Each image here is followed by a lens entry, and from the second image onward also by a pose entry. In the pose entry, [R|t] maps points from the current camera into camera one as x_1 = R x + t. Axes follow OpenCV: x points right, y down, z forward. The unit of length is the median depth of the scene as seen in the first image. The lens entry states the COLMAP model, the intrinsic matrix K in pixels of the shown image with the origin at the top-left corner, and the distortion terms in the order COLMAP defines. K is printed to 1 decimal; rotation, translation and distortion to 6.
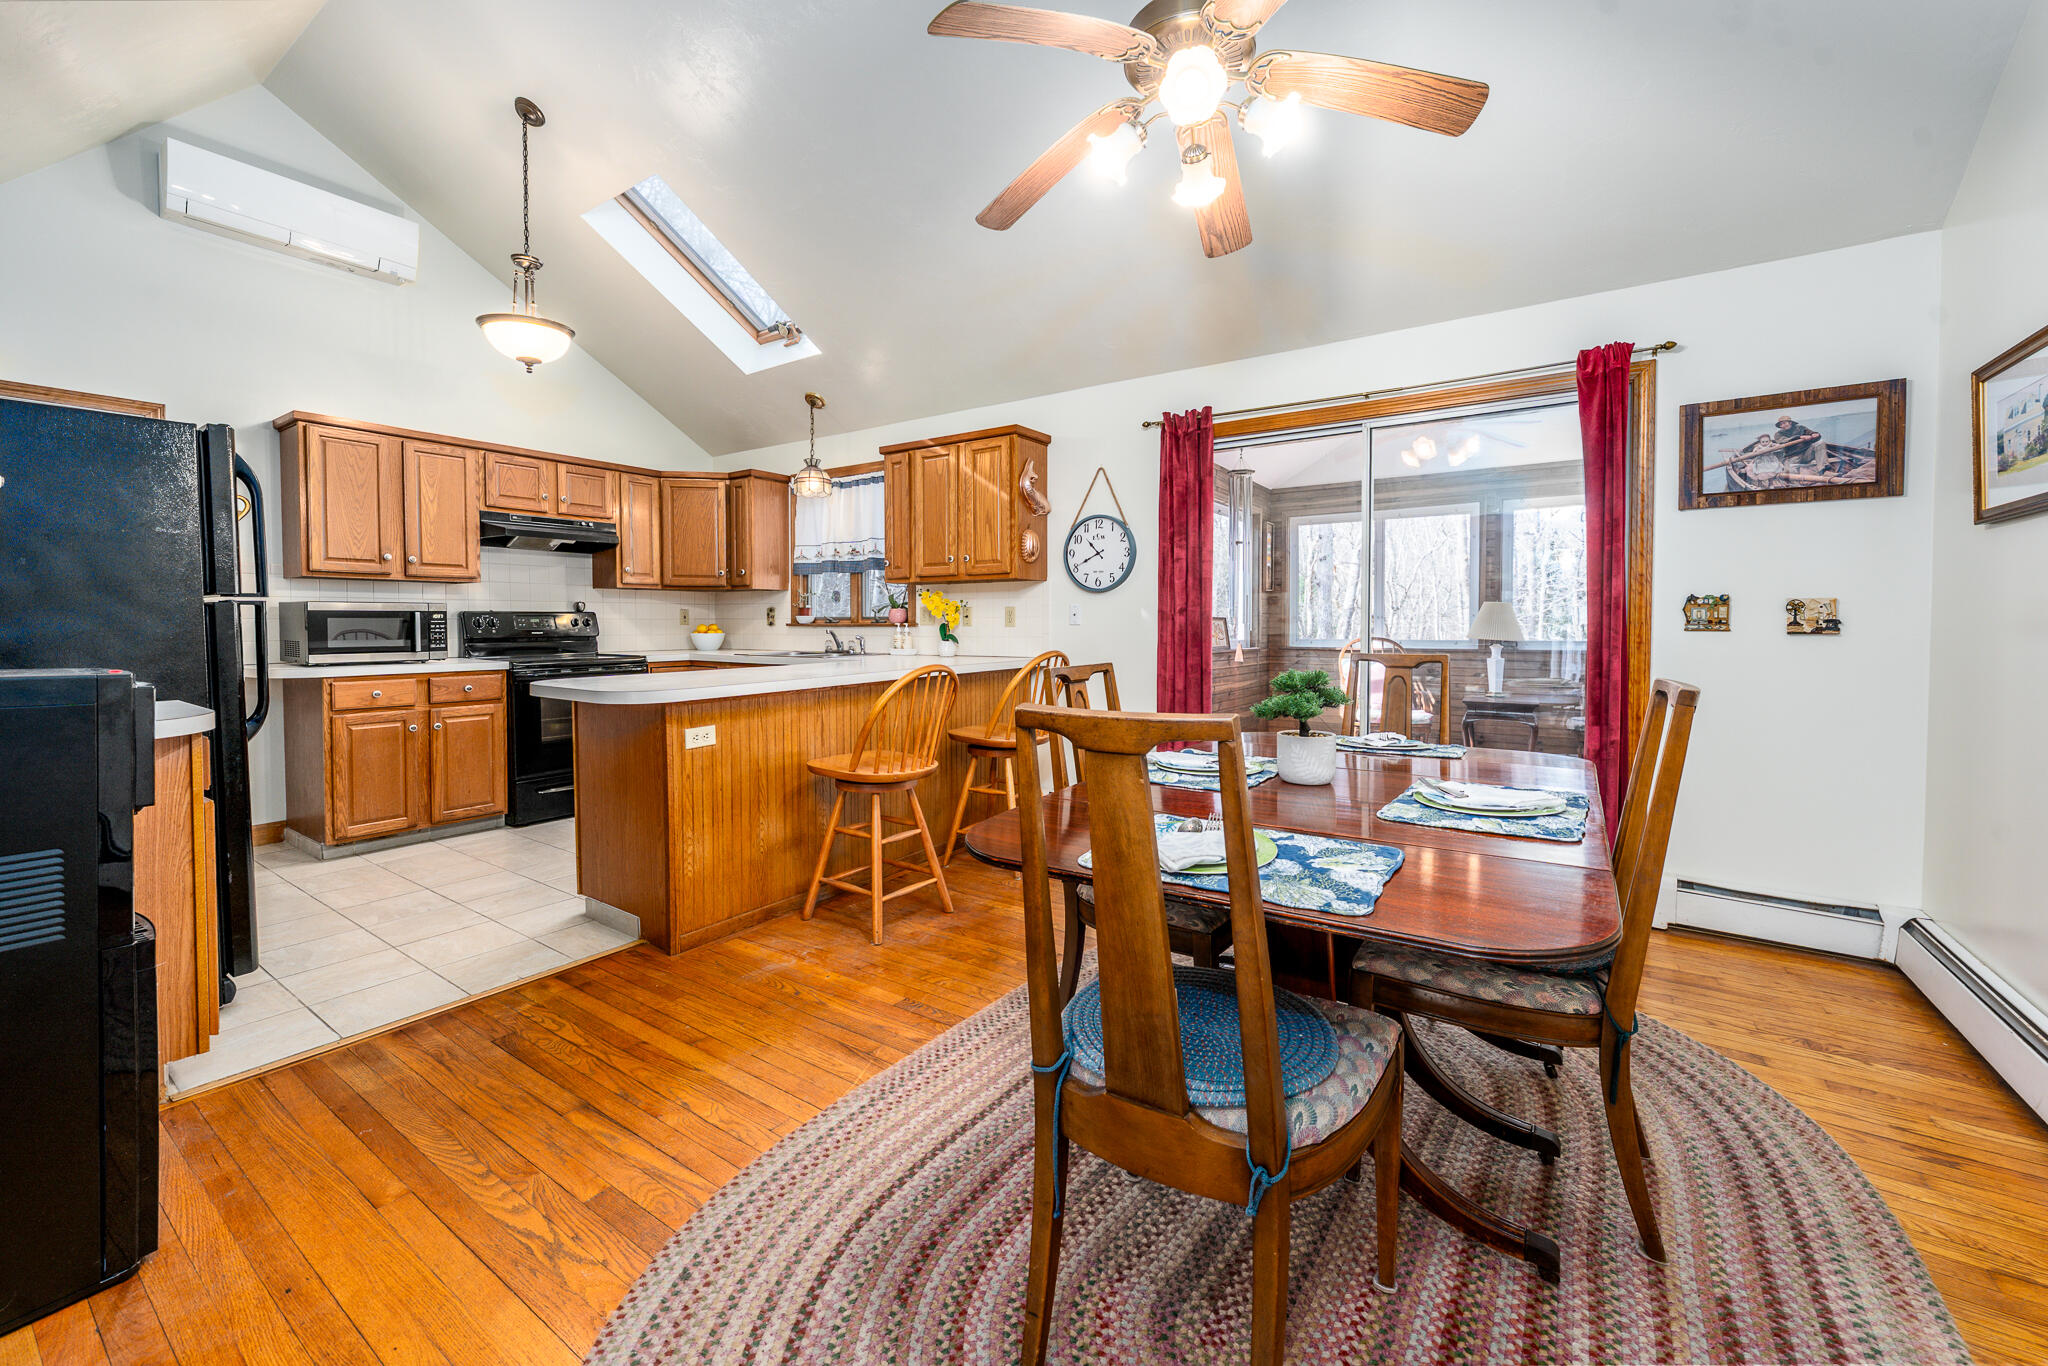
lens RADIAL K [[818.1, 0, 1063.5], [0, 818.1, 644.9], [0, 0, 1]] dist [-0.000330, -0.000782]
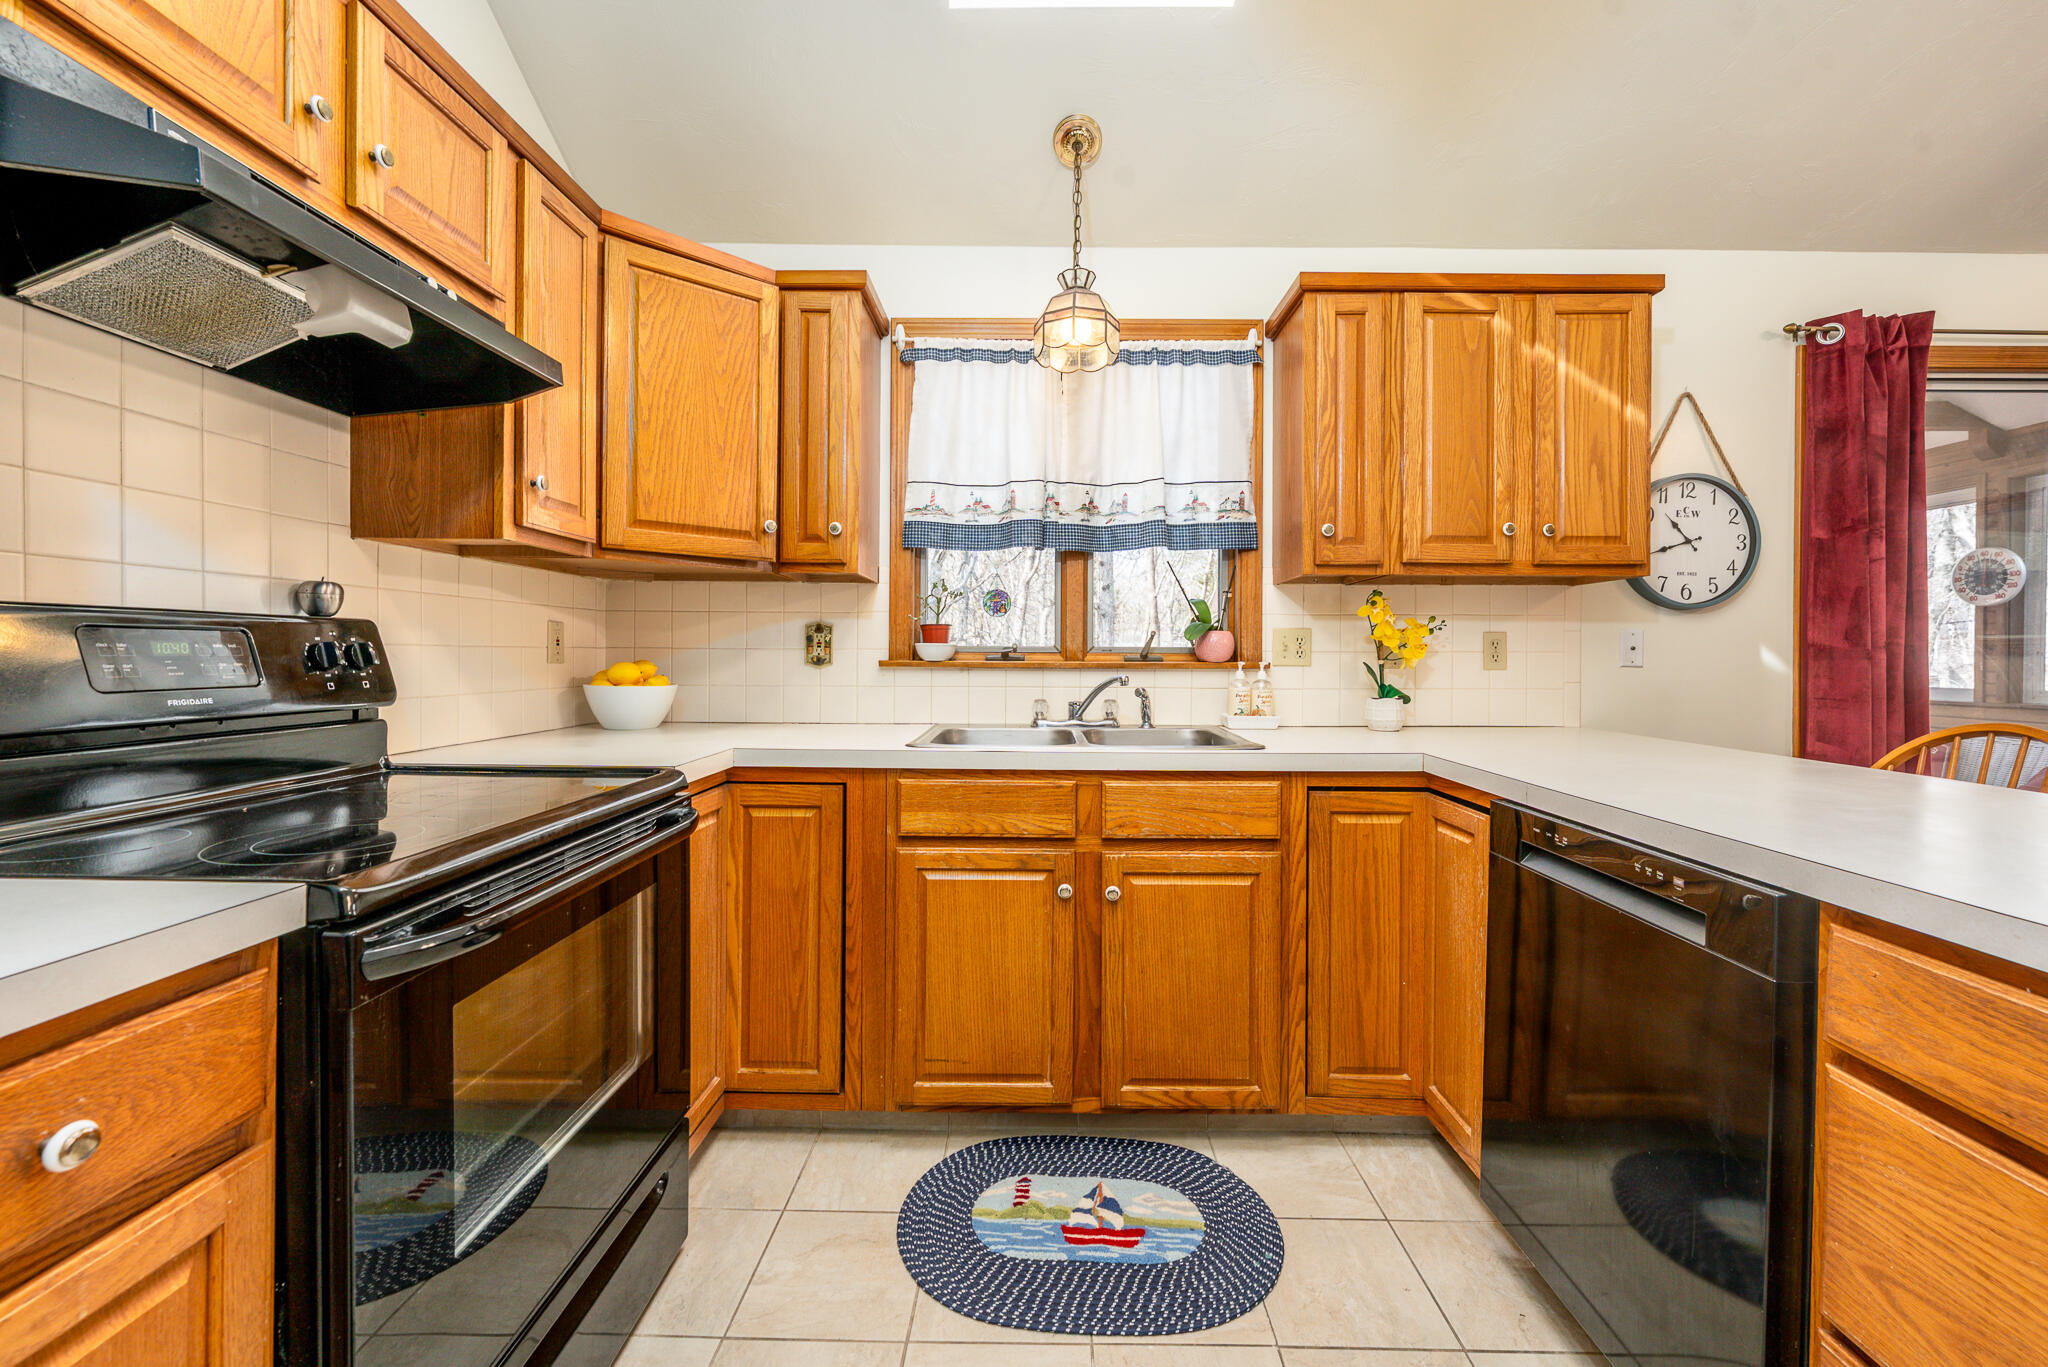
lens RADIAL K [[818.1, 0, 1047.2], [0, 818.1, 654.7], [0, 0, 1]] dist [-0.000330, -0.000782]
pose [[0.841810, 0.005228, 0.539749, -0.536893], [0.008413, 0.999705, -0.022805, -0.020269], [-0.539709, 0.023738, 0.841517, 0.643528]]
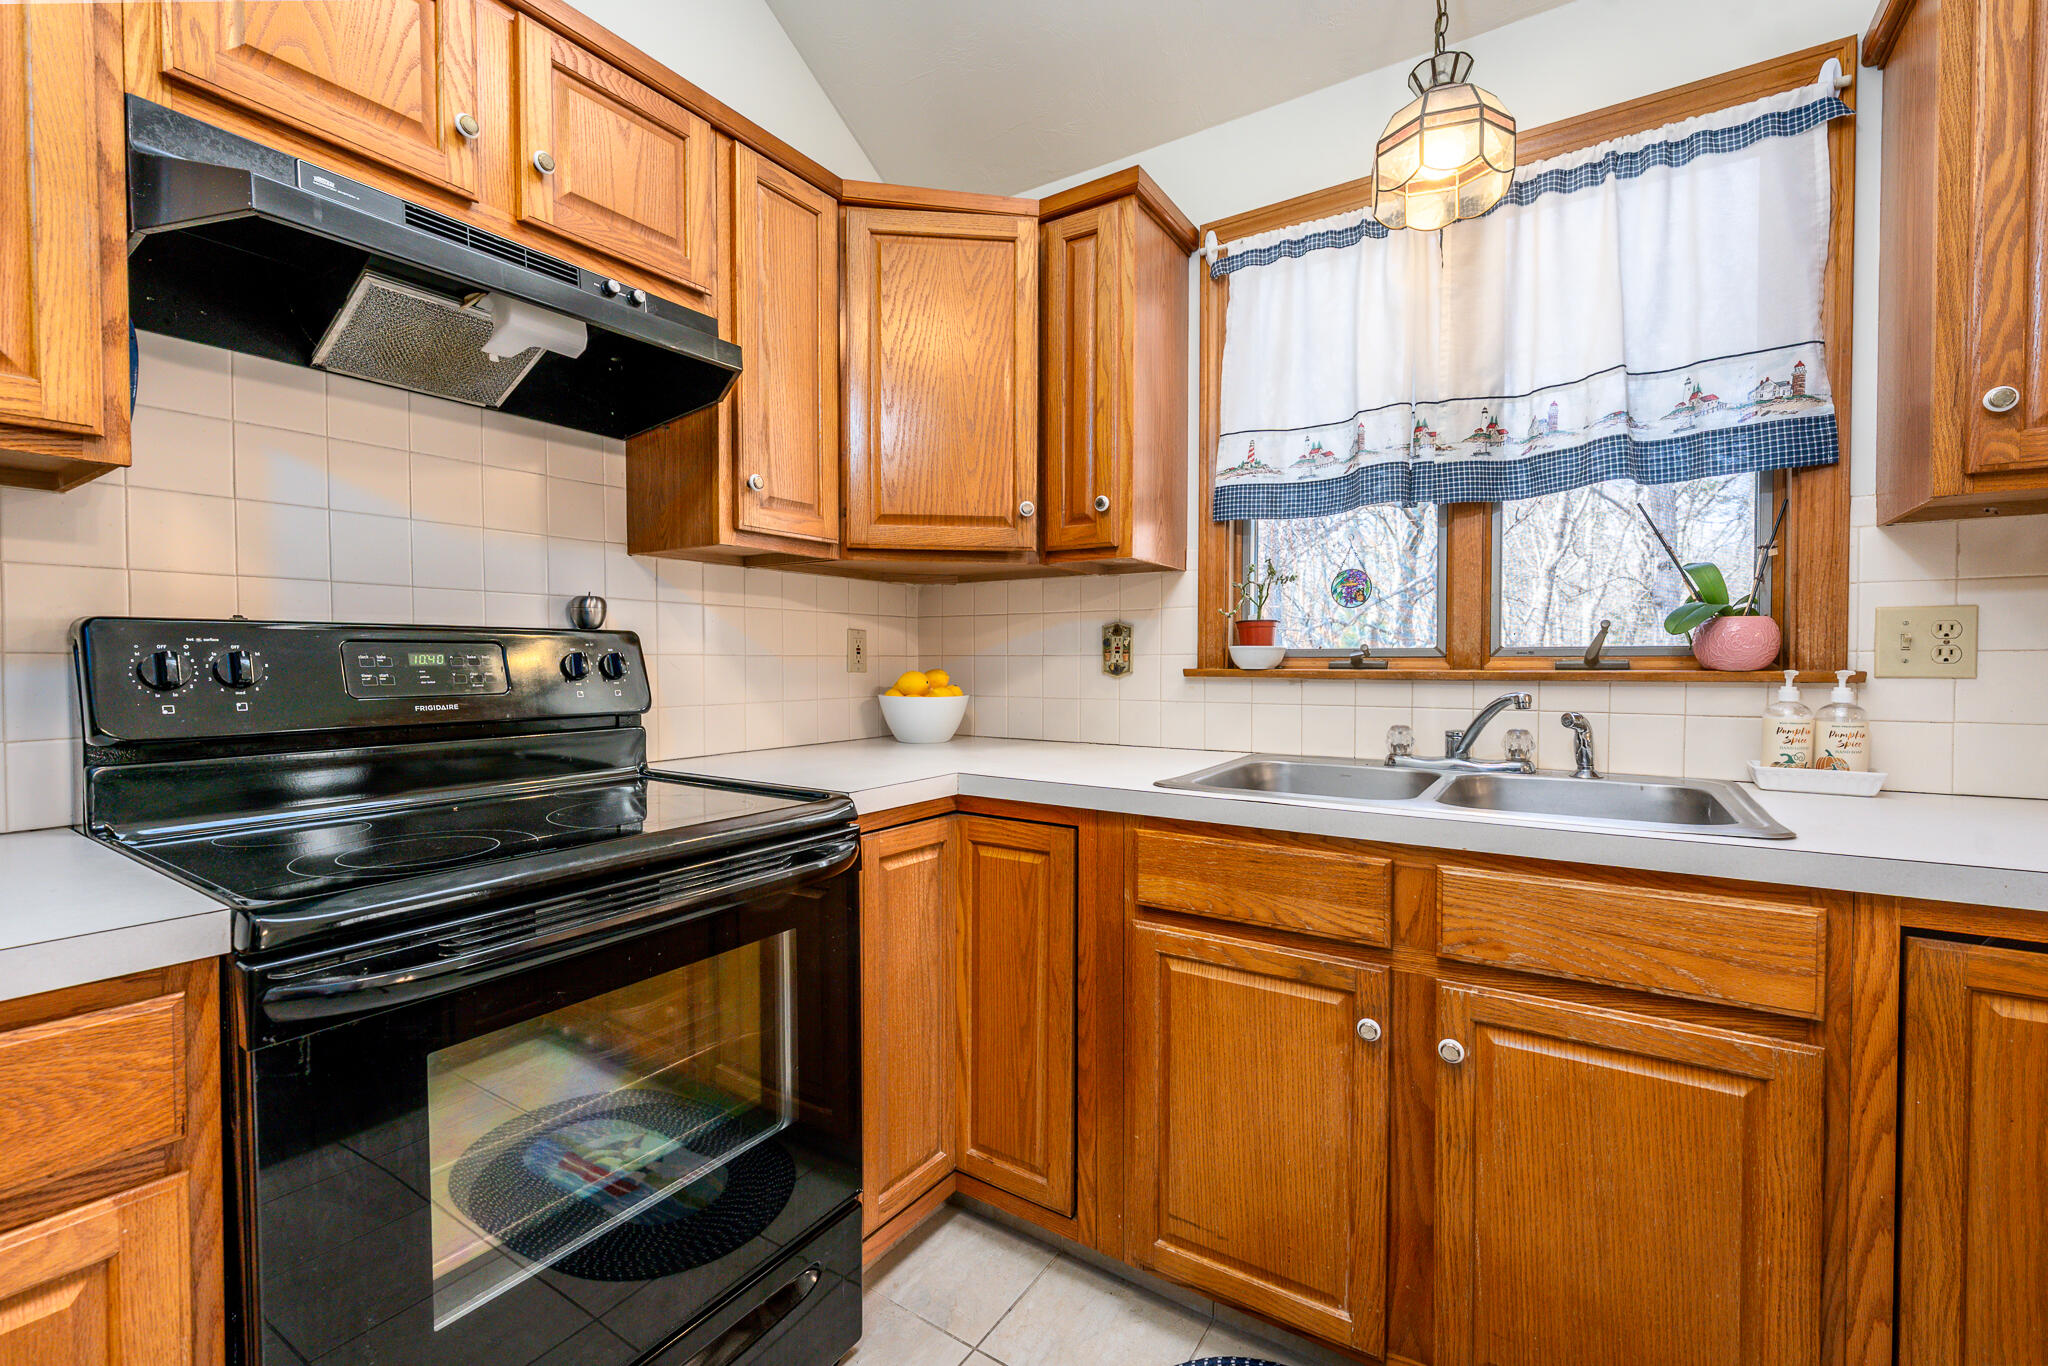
lens RADIAL K [[876.5, 0, 1018.4], [0, 876.5, 677.9], [0, 0, 1]] dist [0.000510, -0.000751]
pose [[0.999812, -0.000279, -0.019377, -0.433471], [0.000138, 0.999973, -0.007315, -0.021506], [0.019378, 0.007311, 0.999785, 0.693275]]
